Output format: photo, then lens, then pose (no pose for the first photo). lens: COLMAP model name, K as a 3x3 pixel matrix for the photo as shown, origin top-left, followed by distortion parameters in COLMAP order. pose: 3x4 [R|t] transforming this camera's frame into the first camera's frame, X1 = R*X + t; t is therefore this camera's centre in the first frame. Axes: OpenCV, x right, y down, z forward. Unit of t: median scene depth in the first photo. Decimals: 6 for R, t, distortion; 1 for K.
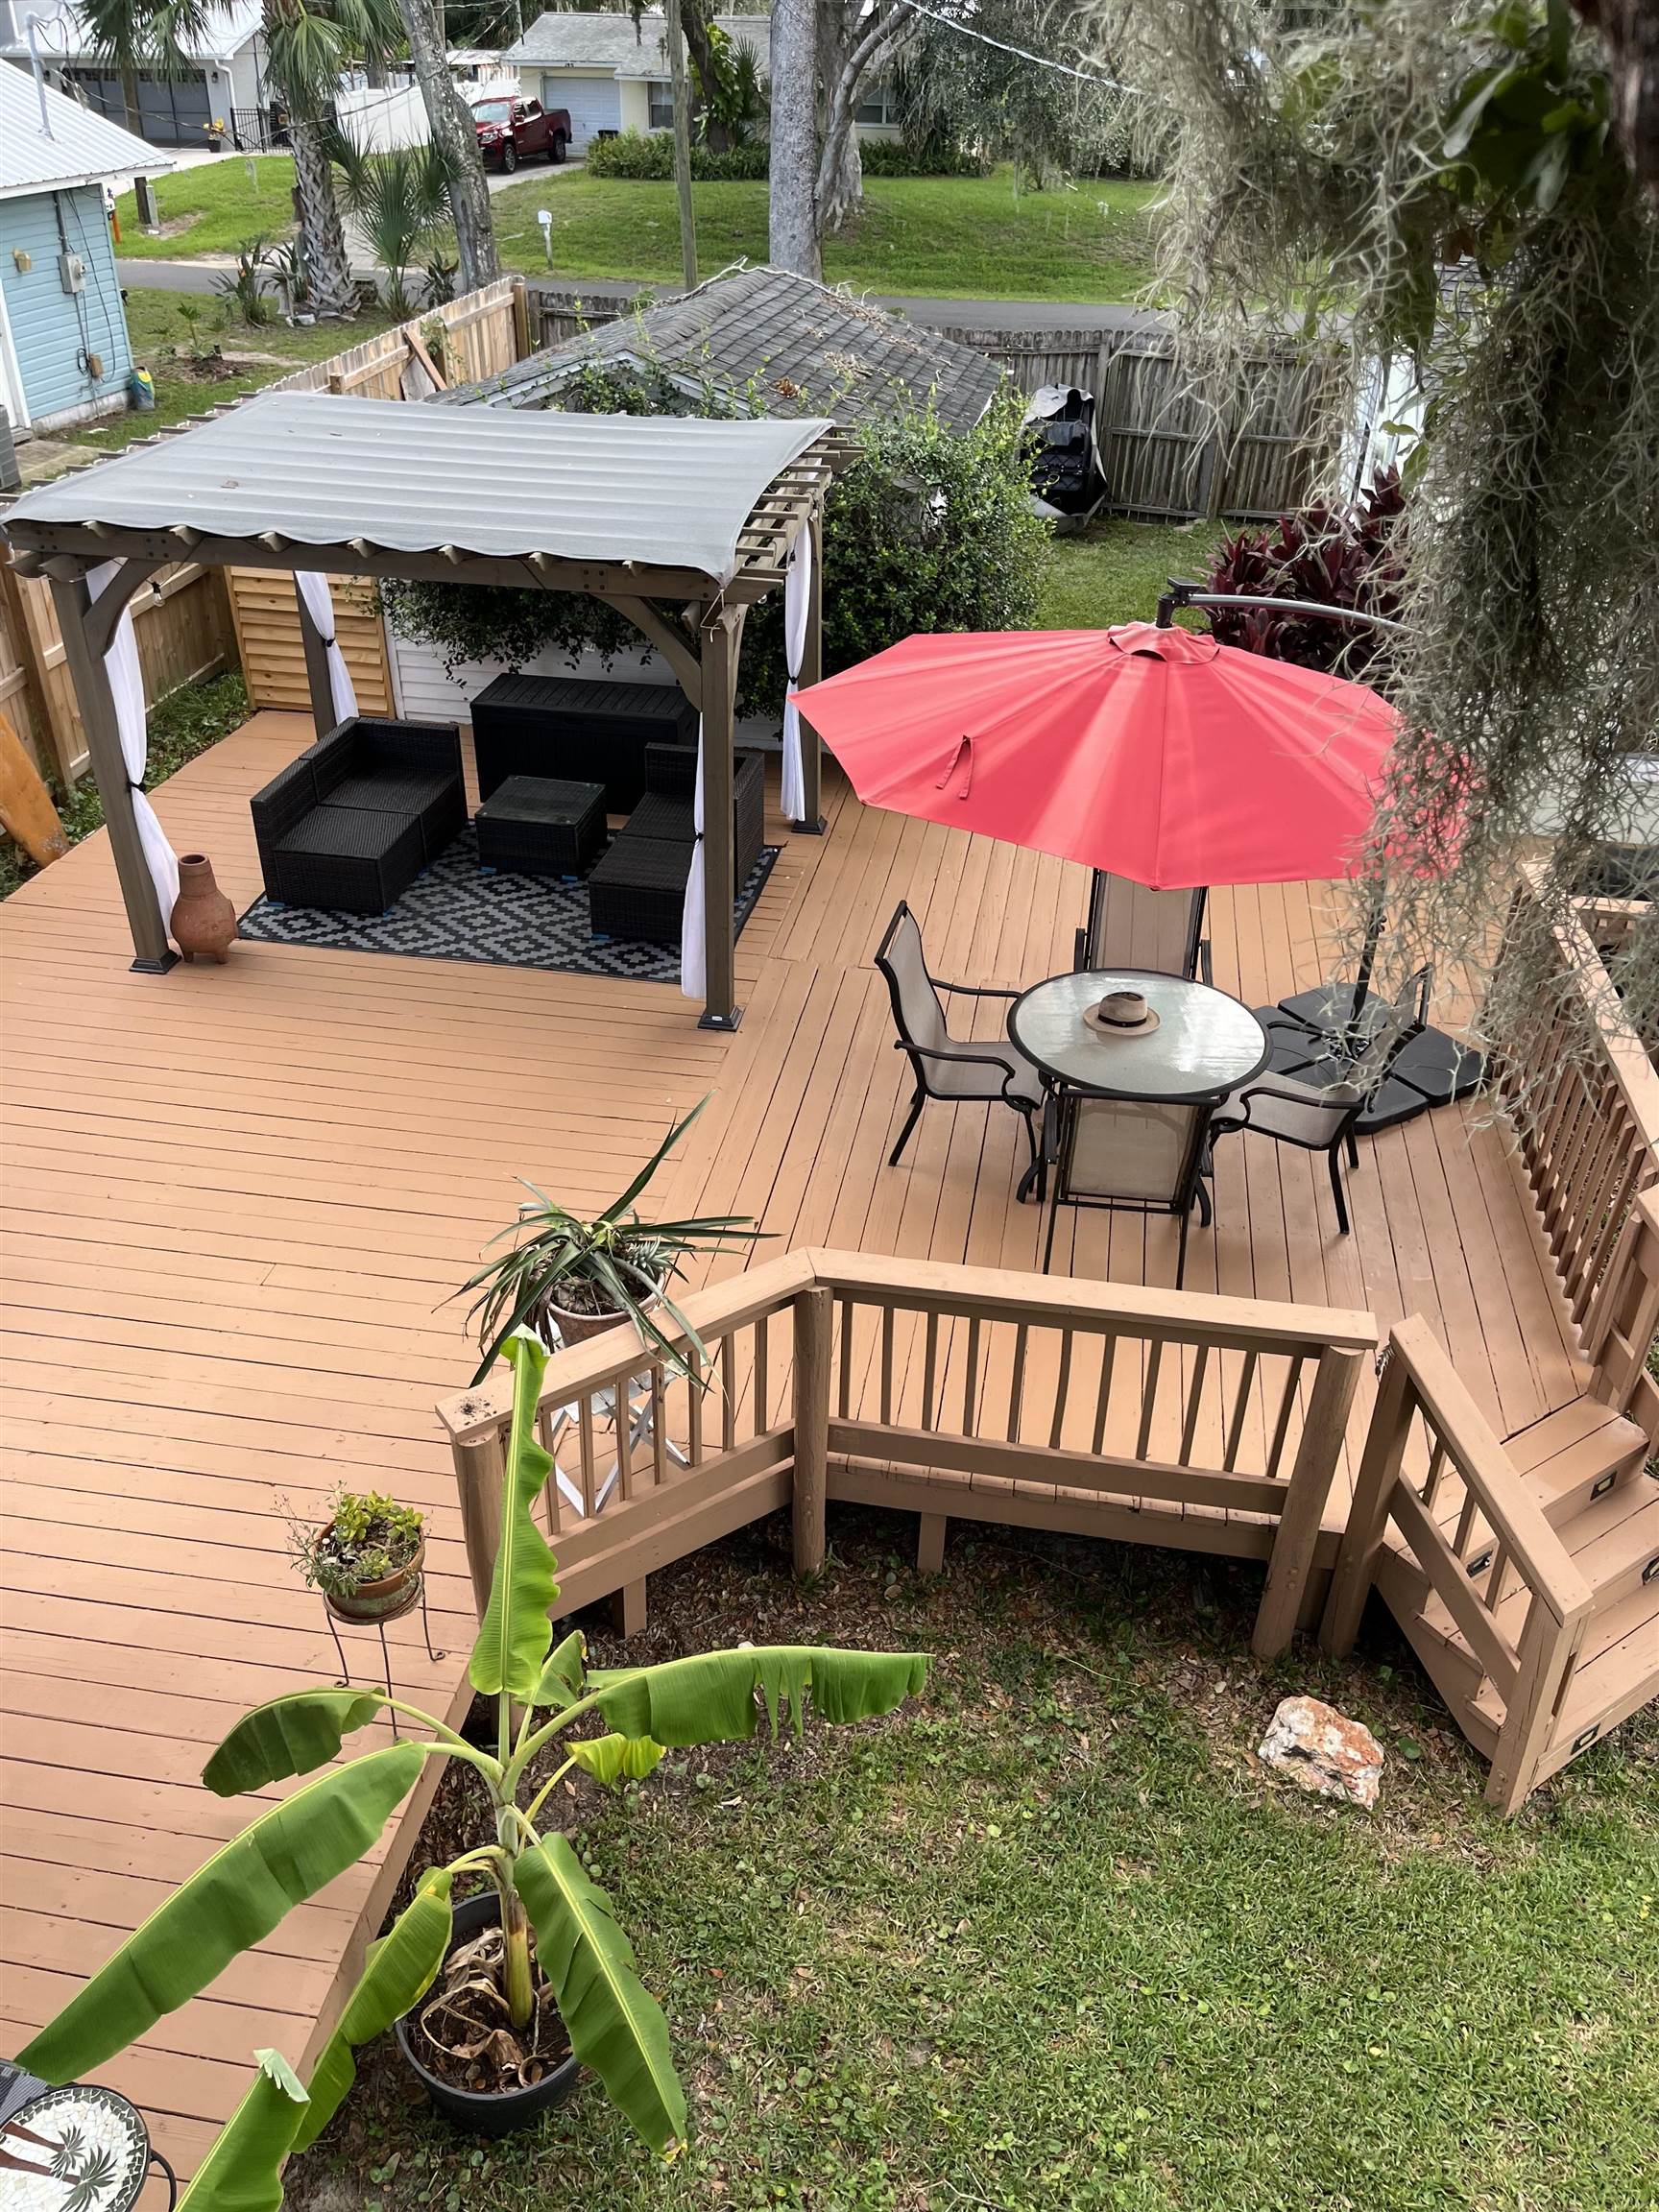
lens RADIAL K [[1696.6, 0, 826.1], [0, 1696.6, 1078.1], [0, 0, 1]] dist [0.077632, -0.094211]
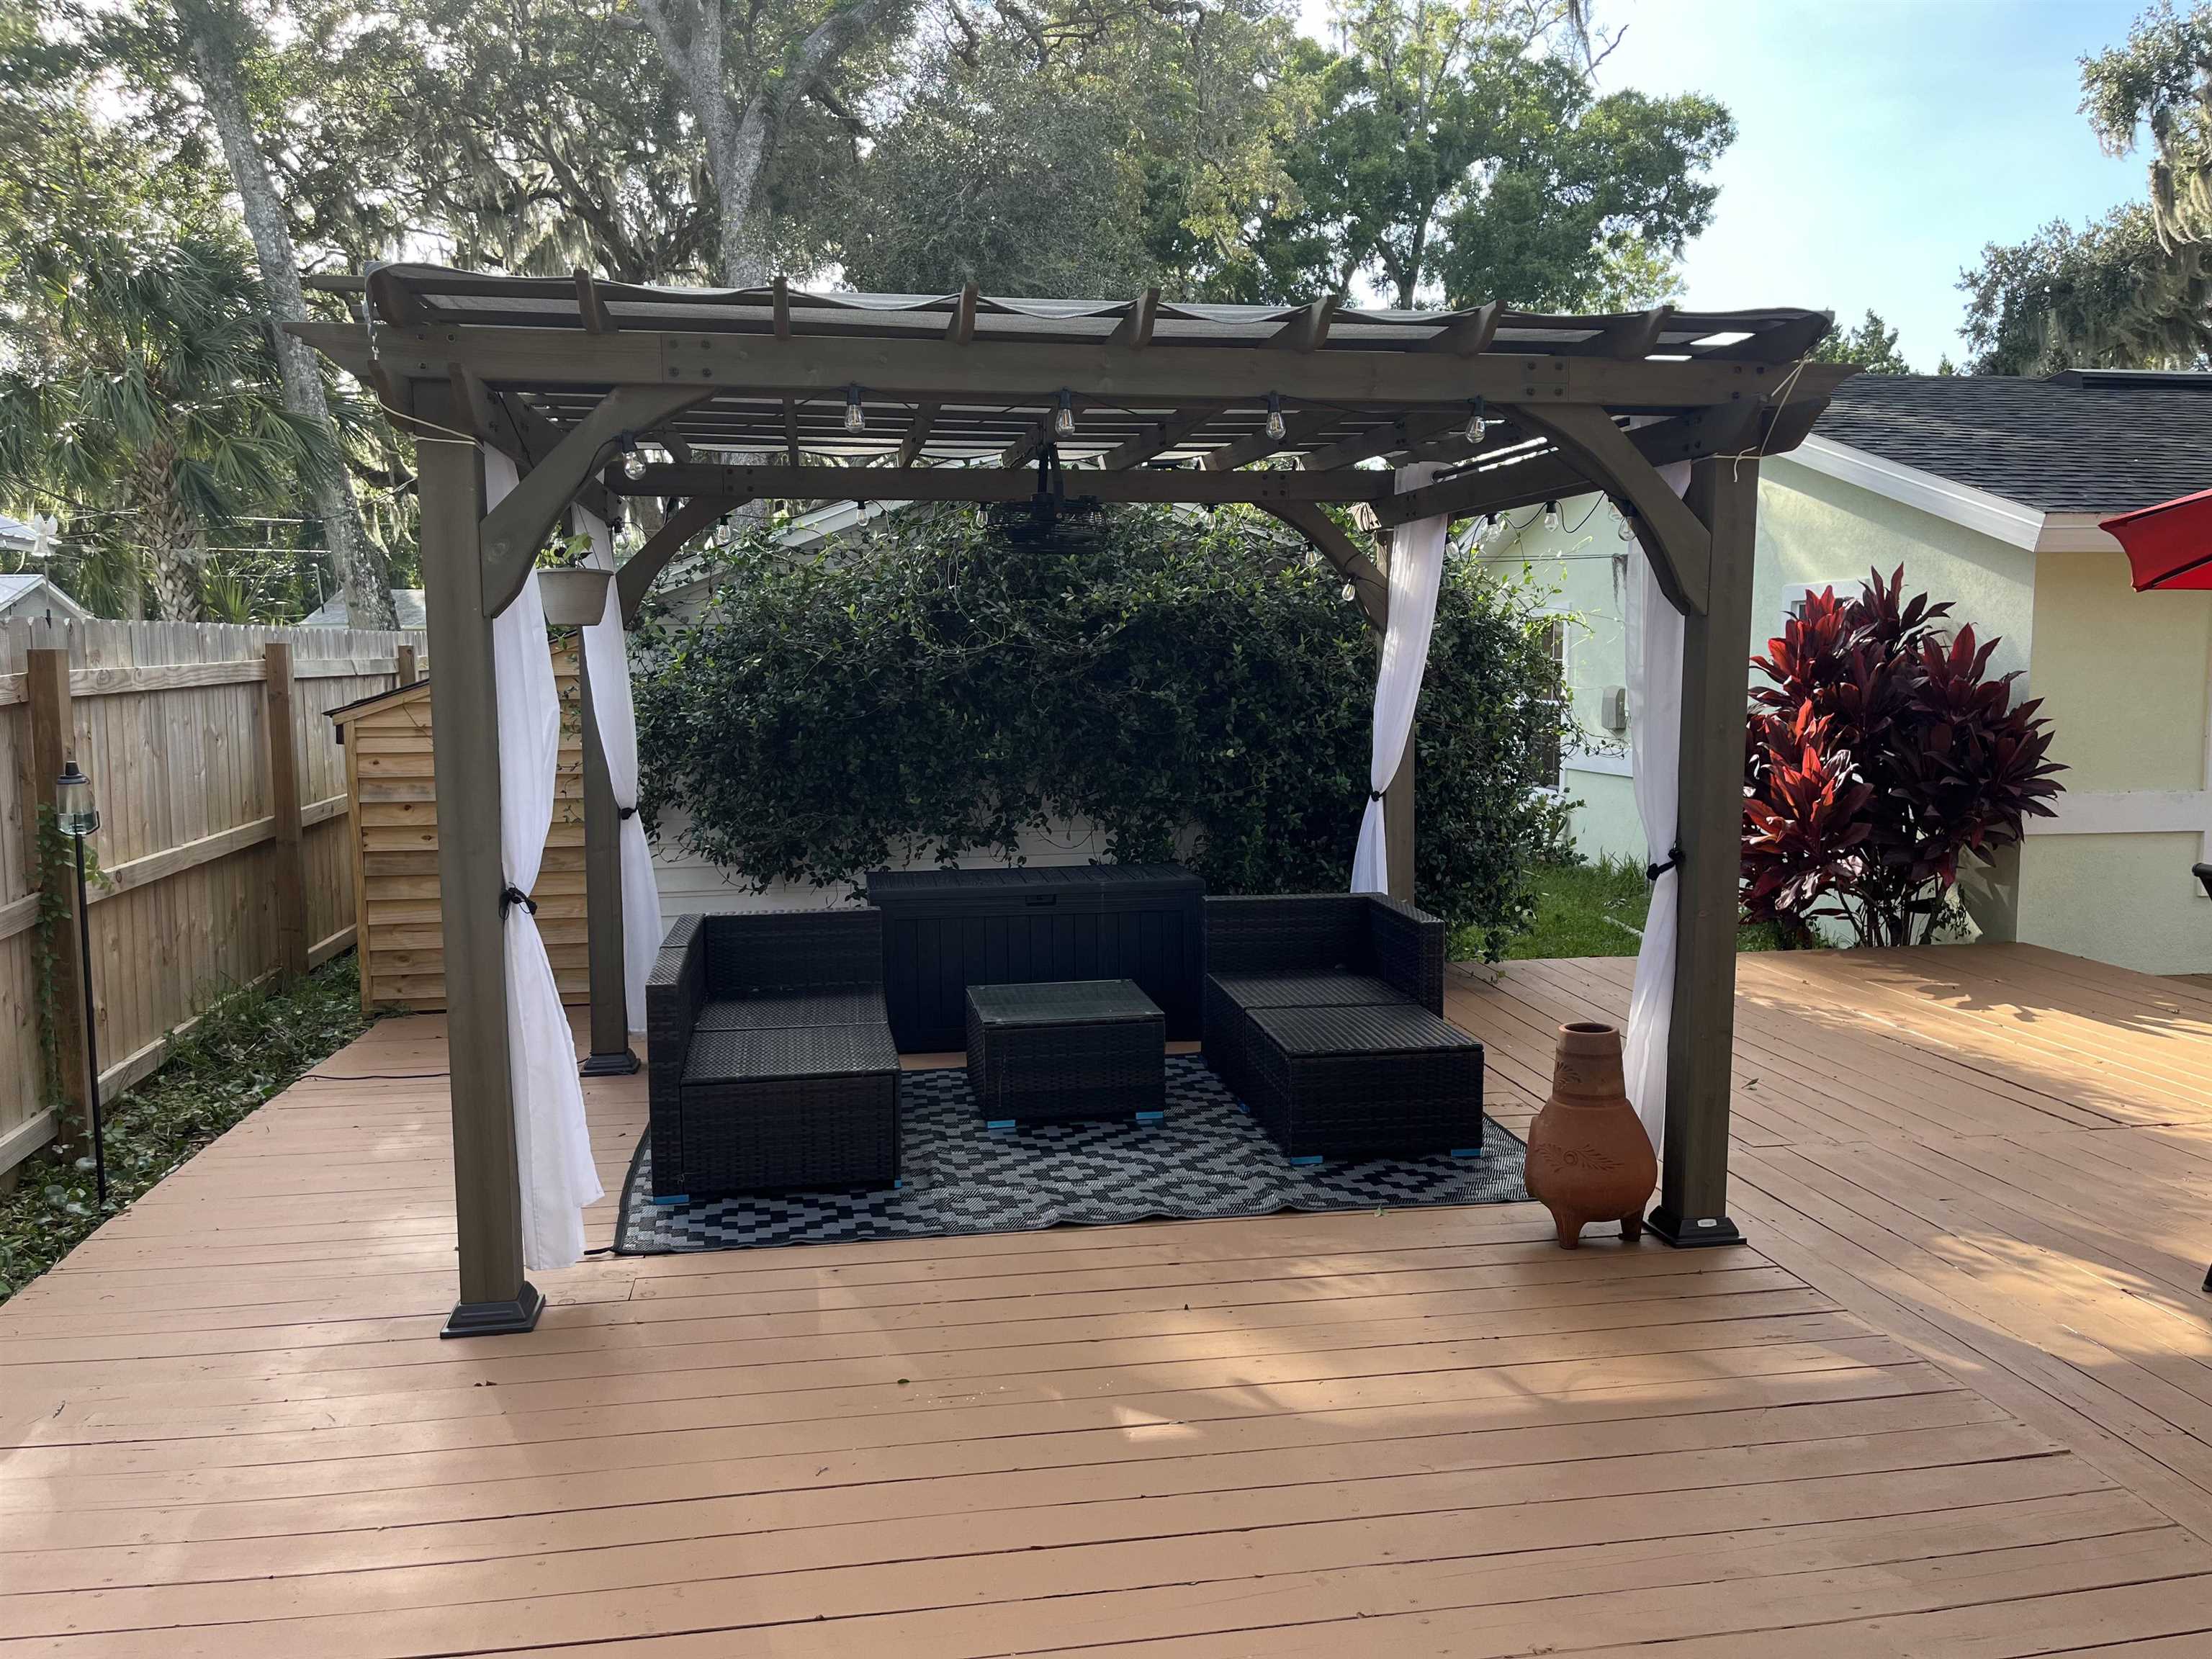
lens RADIAL K [[1678.4, 0, 1106.9], [0, 1678.4, 840.7], [0, 0, 1]] dist [0.083934, -0.100016]
pose [[0.943433, -0.050878, 0.327635, -0.540920], [0.190204, 0.892441, -0.409110, 0.049302], [-0.271580, 0.448286, 0.851636, 0.743117]]
